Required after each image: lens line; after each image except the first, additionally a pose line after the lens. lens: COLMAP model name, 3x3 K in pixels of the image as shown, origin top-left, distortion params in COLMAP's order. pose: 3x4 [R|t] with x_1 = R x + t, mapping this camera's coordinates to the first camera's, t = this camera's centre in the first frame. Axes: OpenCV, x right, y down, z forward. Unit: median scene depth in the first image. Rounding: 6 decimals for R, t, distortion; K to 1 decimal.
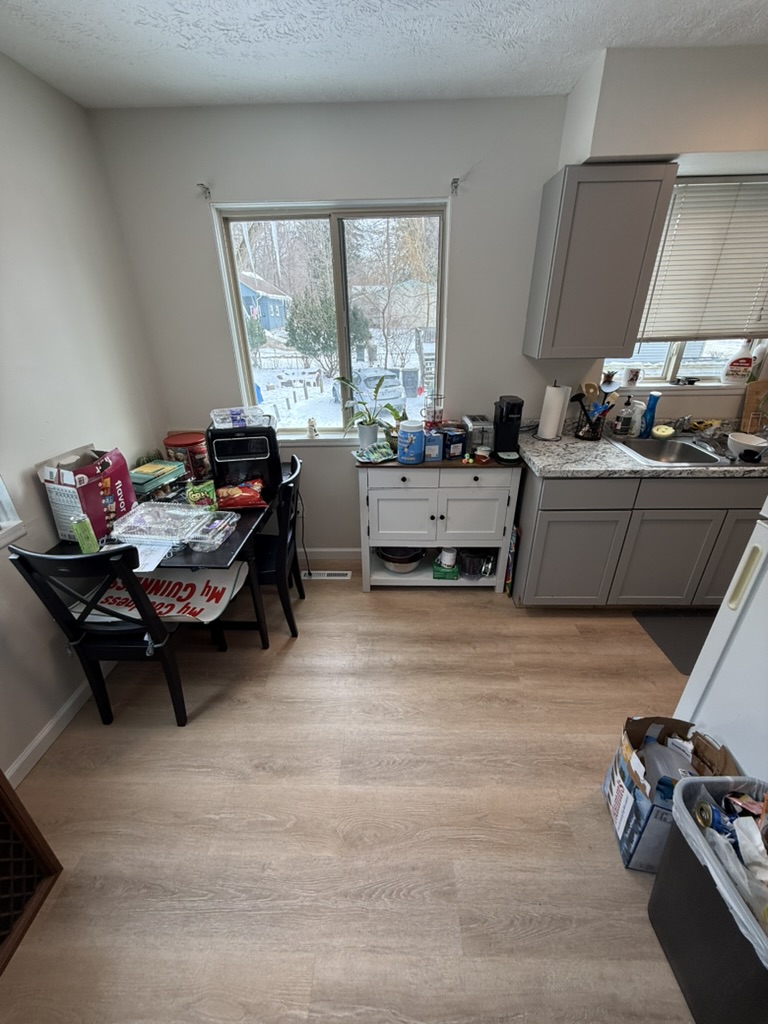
lens RADIAL K [[409.7, 0, 383.9], [0, 409.7, 509.1], [0, 0, 1]] dist [0.000020, 0.000050]
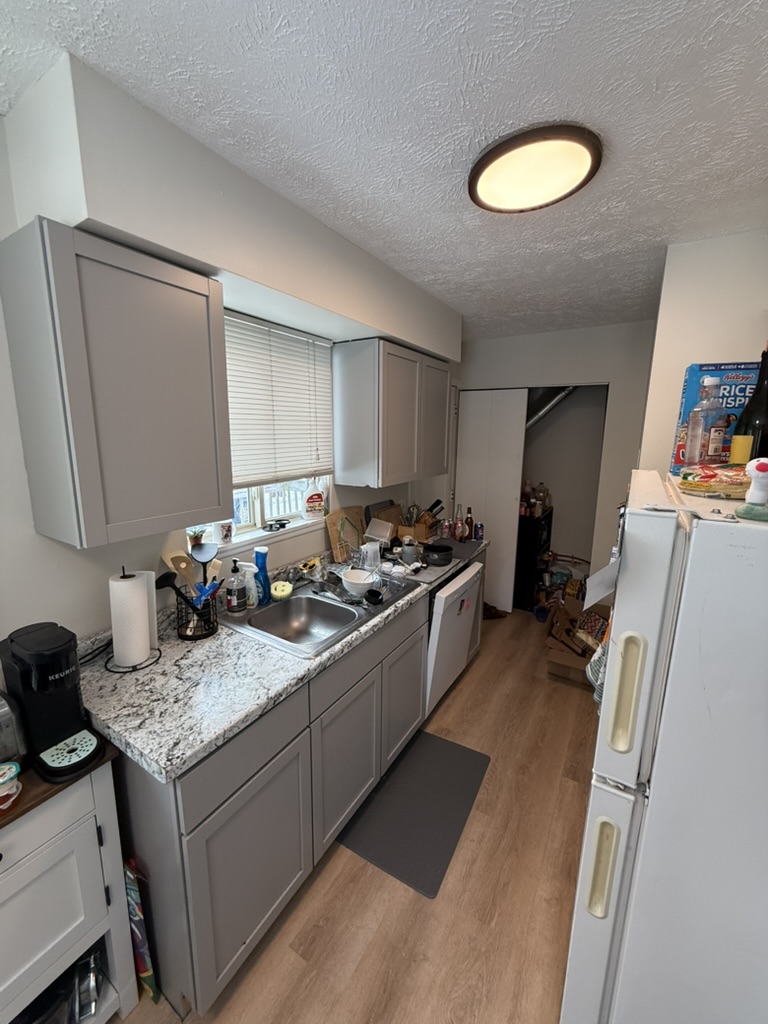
lens RADIAL K [[409.7, 0, 383.9], [0, 409.7, 509.1], [0, 0, 1]] dist [0.000020, 0.000050]
pose [[0.507820, -0.141208, 0.849812, 0.122815], [0.361476, 0.930357, -0.061415, -0.215925], [-0.781955, 0.338374, 0.523497, 0.370330]]
